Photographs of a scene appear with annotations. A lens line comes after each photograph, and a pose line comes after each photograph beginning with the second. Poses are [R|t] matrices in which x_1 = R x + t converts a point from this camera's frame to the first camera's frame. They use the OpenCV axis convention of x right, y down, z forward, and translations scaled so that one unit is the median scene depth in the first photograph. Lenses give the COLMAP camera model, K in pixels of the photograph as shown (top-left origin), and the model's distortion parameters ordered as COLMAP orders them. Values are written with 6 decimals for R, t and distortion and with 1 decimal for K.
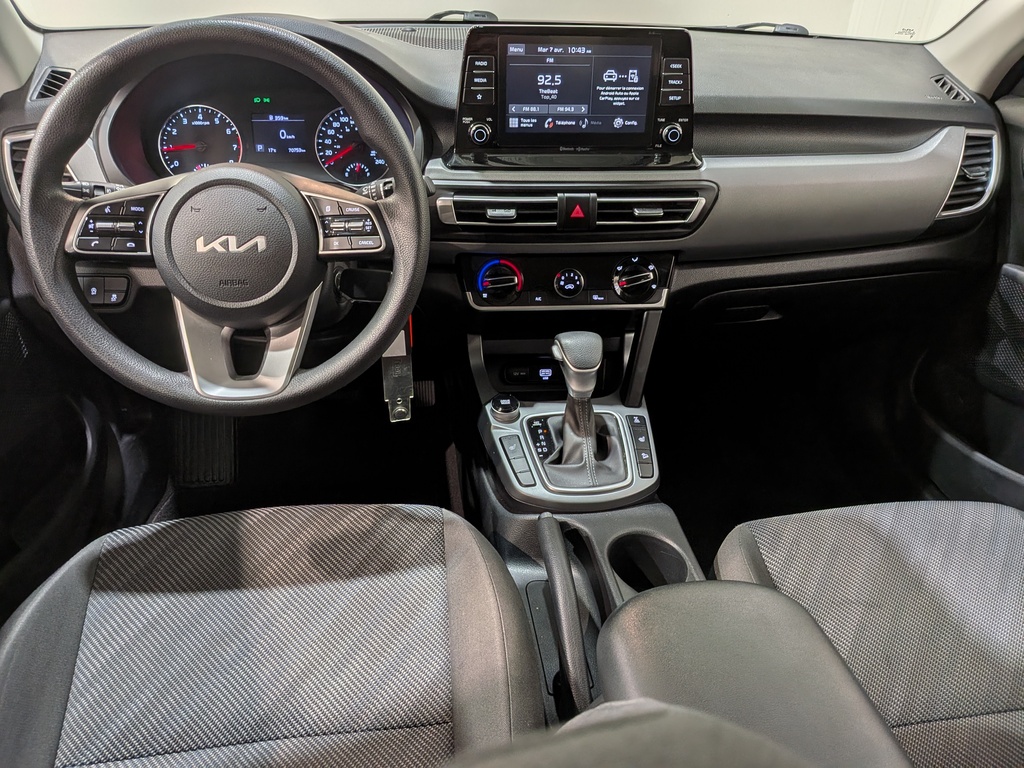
lens RADIAL K [[743.8, 0, 508.5], [0, 743.8, 392.7], [0, 0, 1]] dist [0.079206, -0.142294]
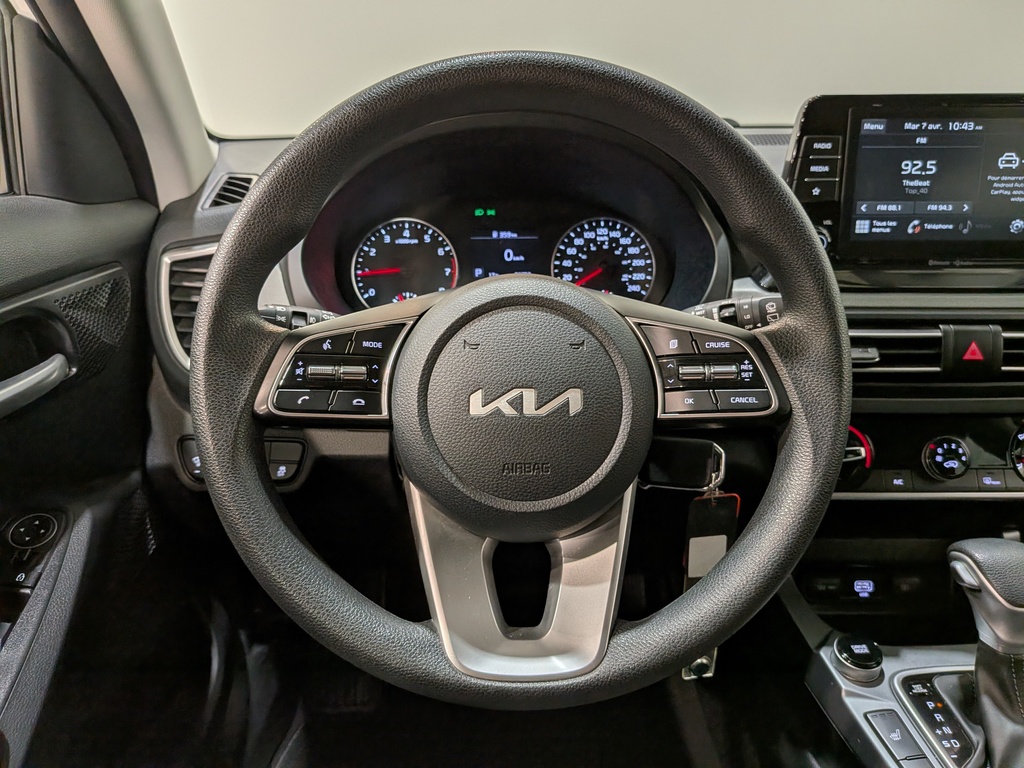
lens RADIAL K [[749.3, 0, 498.0], [0, 749.3, 373.6], [0, 0, 1]] dist [0.040588, -0.082873]
pose [[0.992857, 0.003696, -0.119256, -0.241734], [-0.029588, 0.975926, -0.216084, -0.070113], [0.115586, 0.218069, 0.969064, 0.322406]]
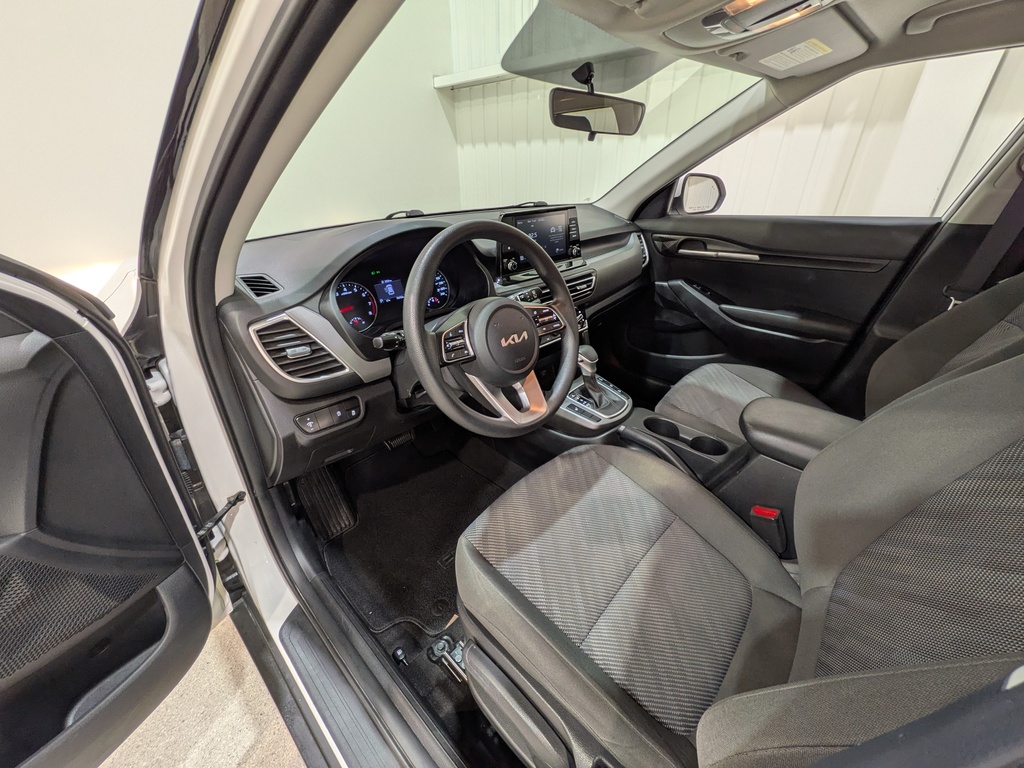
lens RADIAL K [[411.2, 0, 523.4], [0, 411.2, 381.8], [0, 0, 1]] dist [-0.009285, 0.000040]
pose [[0.771273, -0.326871, 0.546162, -0.697467], [0.357389, 0.932430, 0.053355, -0.109370], [-0.526698, 0.154041, 0.835979, 0.132925]]
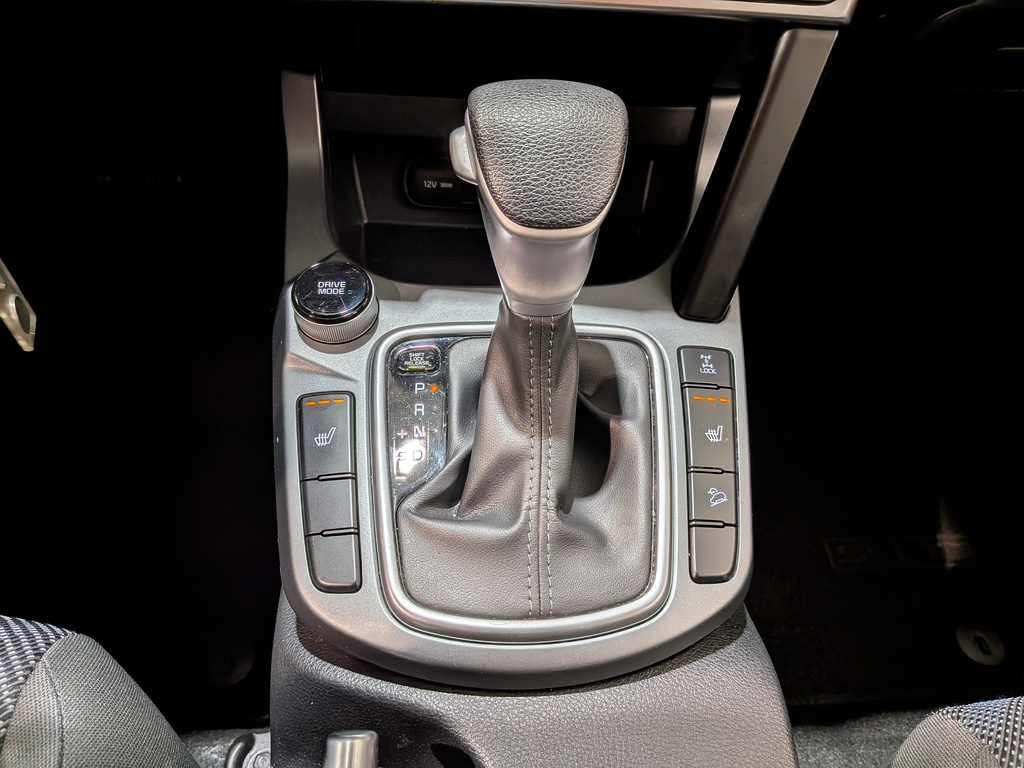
lens RADIAL K [[749.3, 0, 498.0], [0, 749.3, 373.6], [0, 0, 1]] dist [0.040588, -0.082873]
pose [[0.993221, 0.092970, -0.069776, 0.105464], [-0.067876, 0.951158, 0.301150, -0.062932], [0.094366, -0.294372, 0.951021, 0.694756]]
